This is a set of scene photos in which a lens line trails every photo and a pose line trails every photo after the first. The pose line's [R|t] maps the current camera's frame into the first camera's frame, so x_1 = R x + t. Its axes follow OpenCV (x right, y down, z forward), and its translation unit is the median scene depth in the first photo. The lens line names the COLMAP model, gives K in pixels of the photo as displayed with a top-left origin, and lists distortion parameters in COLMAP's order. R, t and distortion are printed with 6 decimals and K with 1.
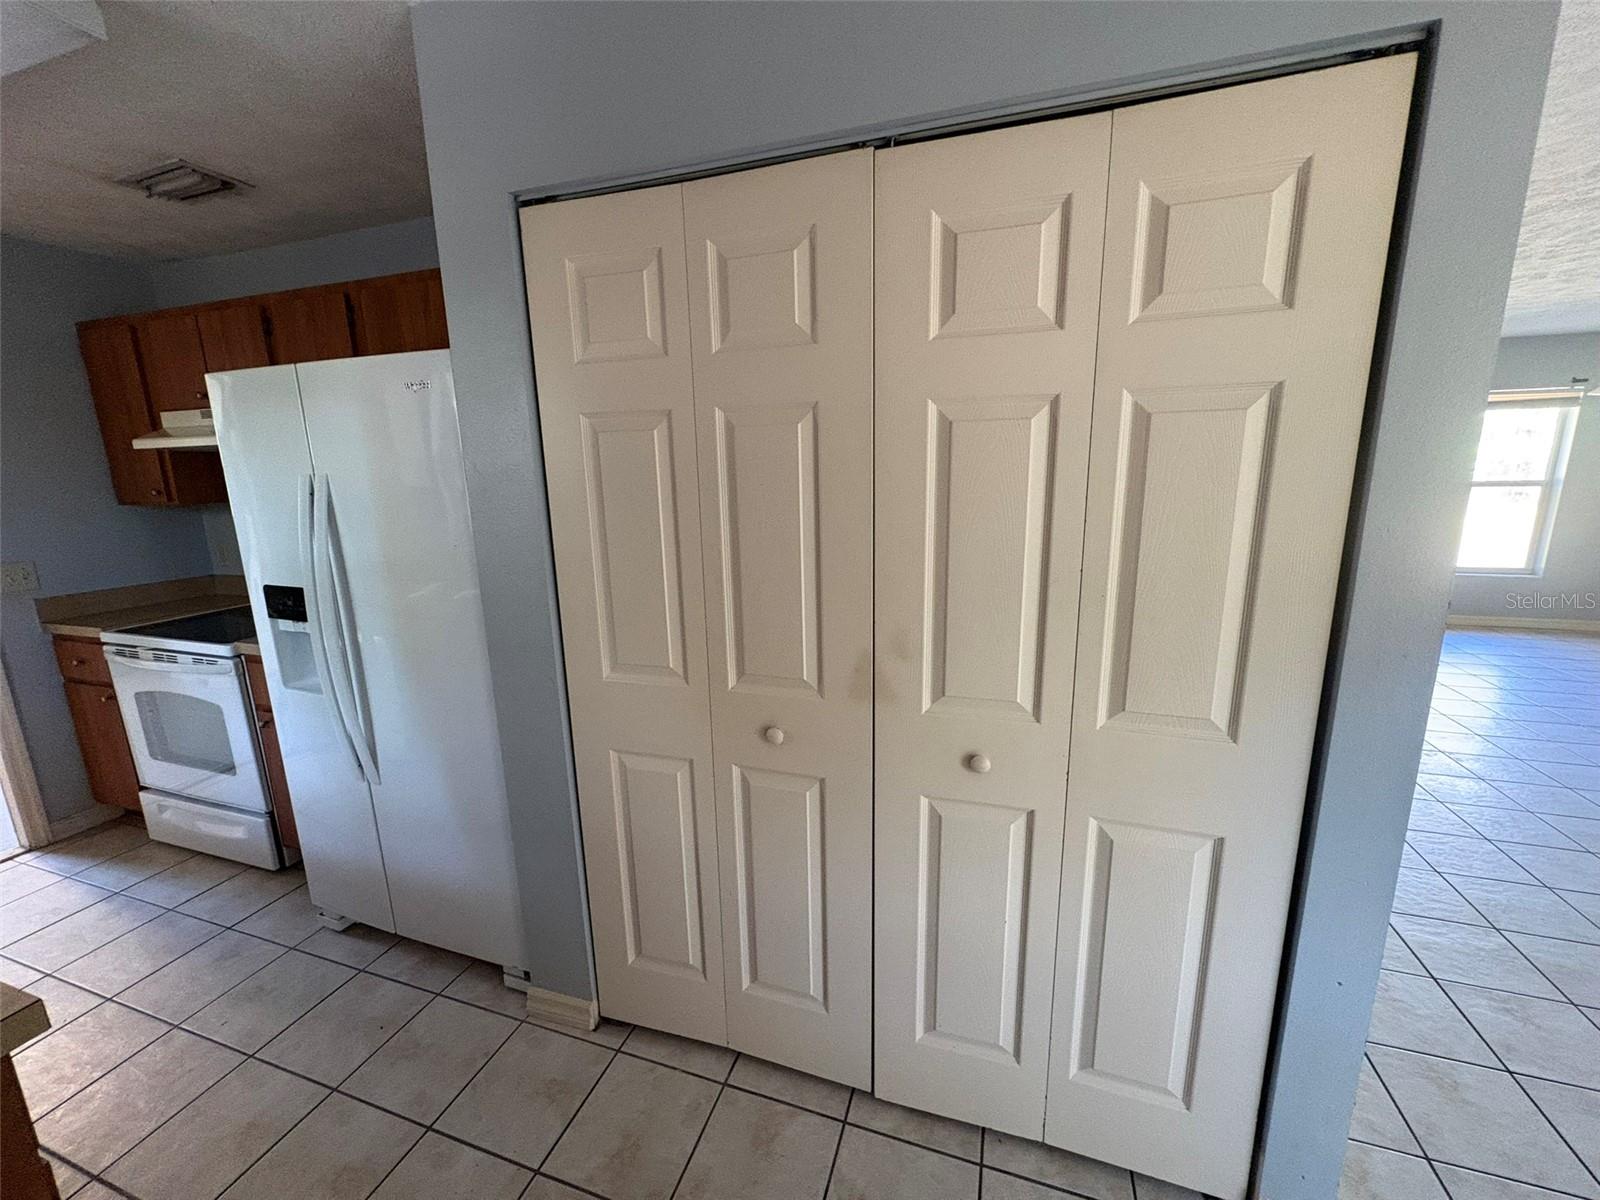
lens RADIAL K [[638.5, 0, 800.0], [0, 638.5, 600.0], [0, 0, 1]] dist [-0.003405, 0.002772]
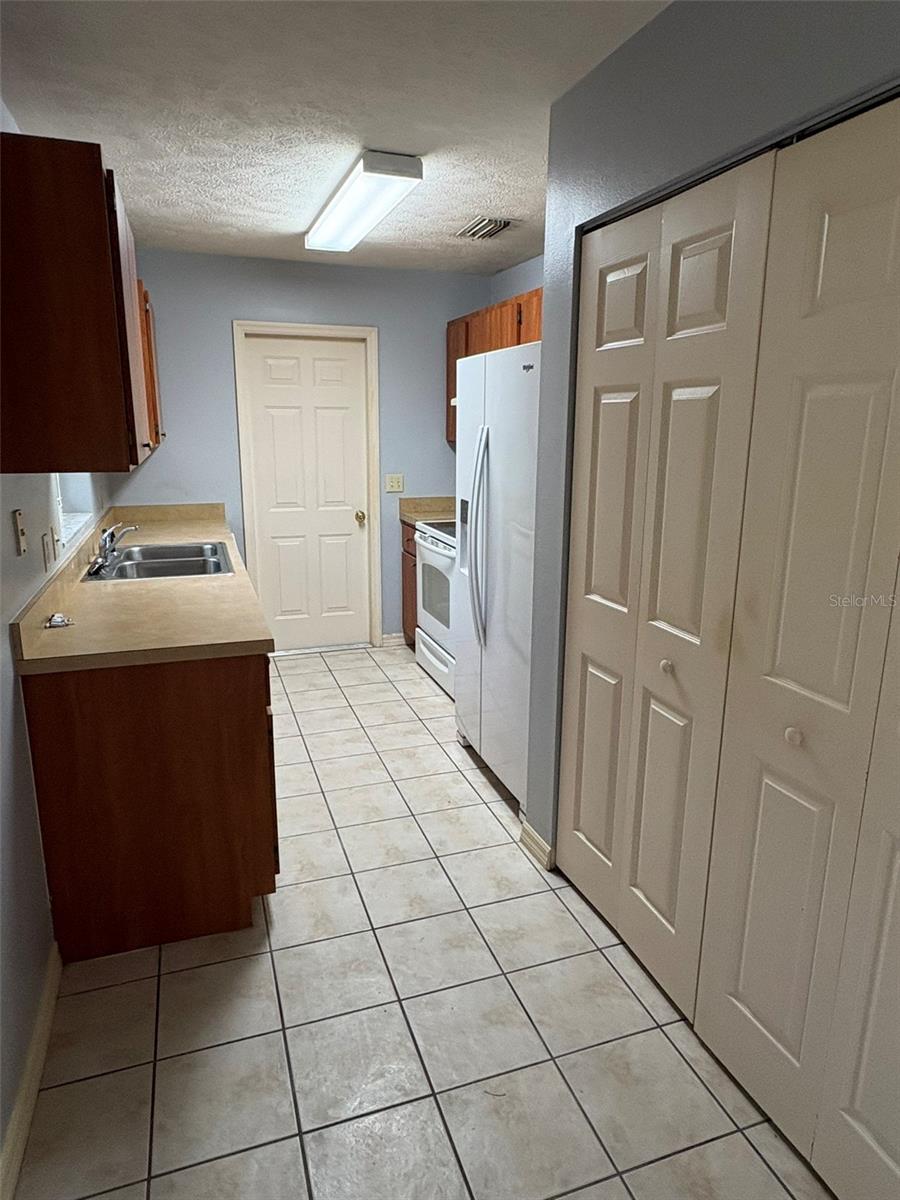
lens RADIAL K [[748.3, 0, 450.0], [0, 748.3, 600.0], [0, 0, 1]] dist [-0.004915, 0.003329]
pose [[0.608303, 0.208430, -0.765849, 0.456334], [-0.184751, 0.975583, 0.118766, 0.004403], [0.771903, 0.069245, 0.631958, -0.102584]]
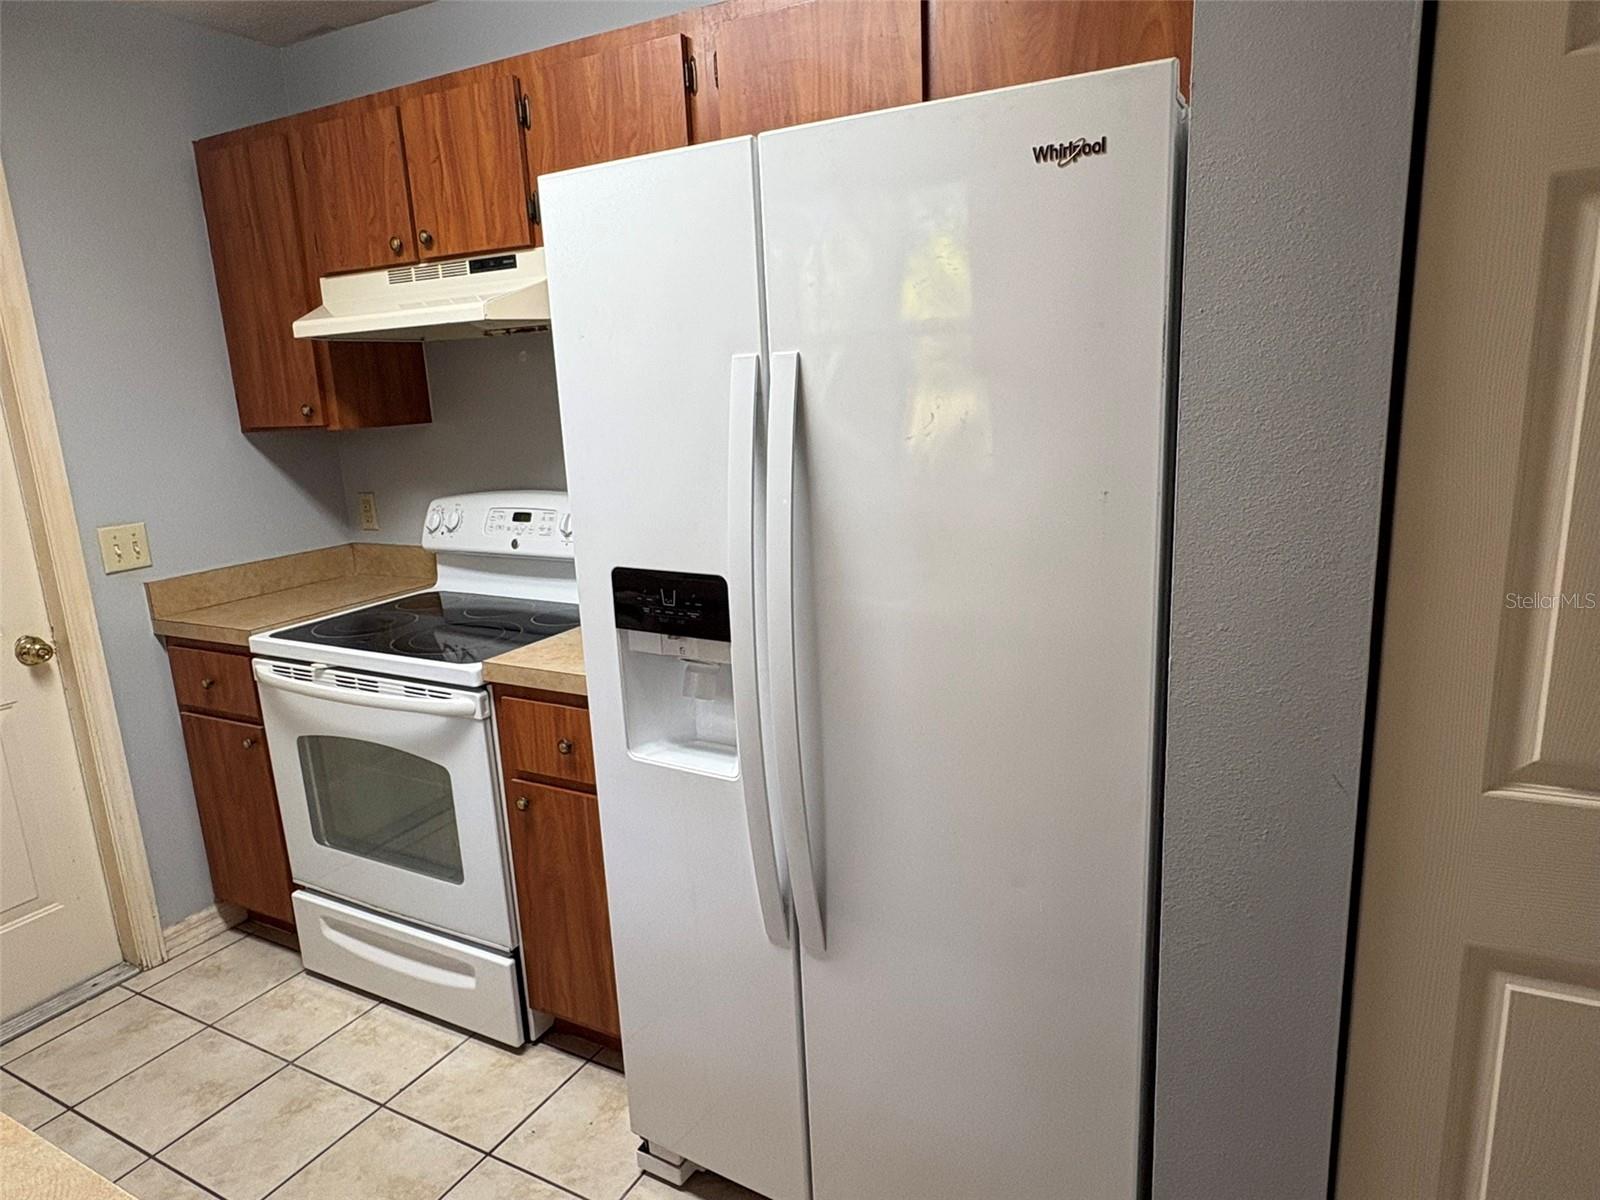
lens RADIAL K [[997.7, 0, 800.0], [0, 997.7, 600.0], [0, 0, 1]] dist [-0.004915, 0.003329]
pose [[0.984177, 0.014731, -0.176577, -0.440363], [-0.010936, 0.999688, 0.022447, -0.013773], [0.176853, -0.020160, 0.984031, 0.158971]]
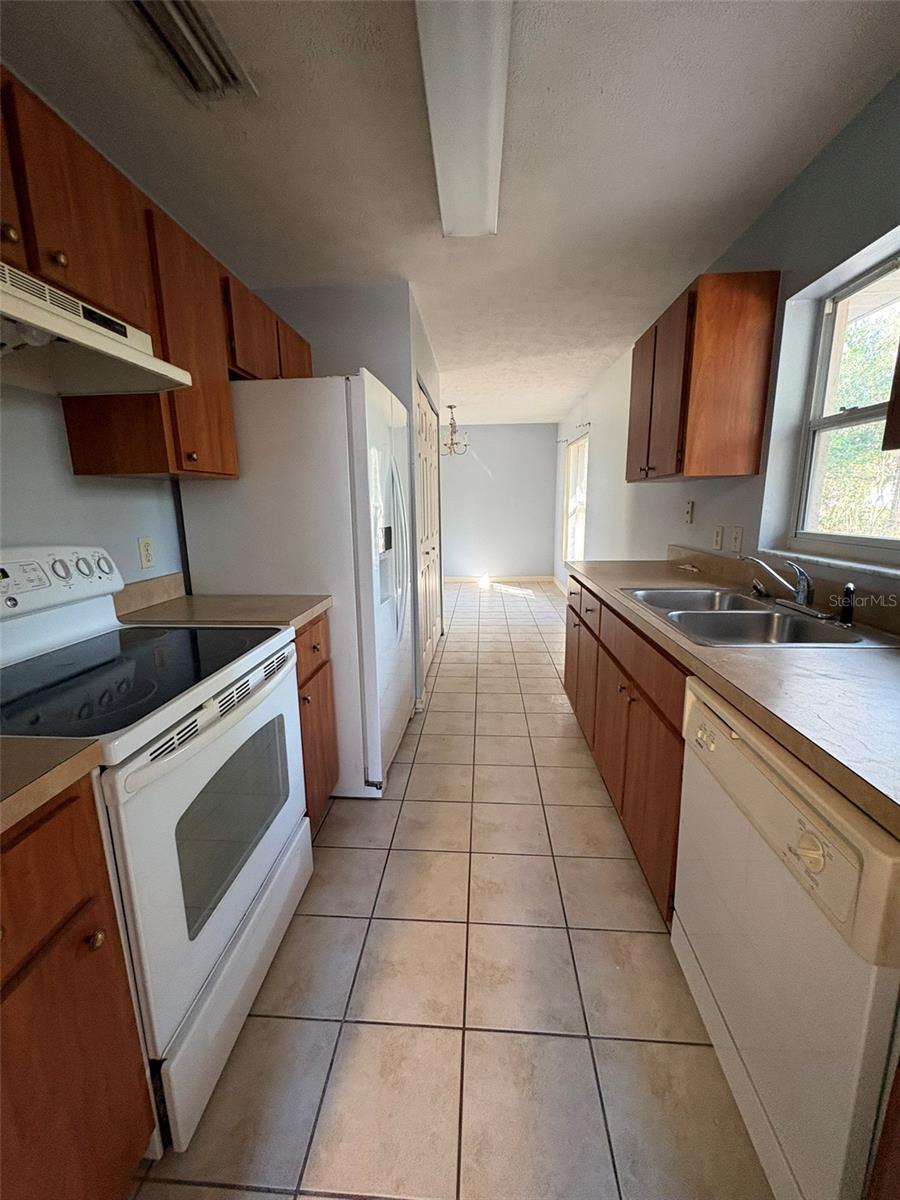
lens RADIAL K [[478.9, 0, 450.0], [0, 478.9, 600.0], [0, 0, 1]] dist [-0.003405, 0.002772]
pose [[-0.249731, -0.179444, 0.951543, -1.569217], [0.218404, 0.946918, 0.235892, -0.070736], [-0.943363, 0.266731, -0.197284, 0.906045]]
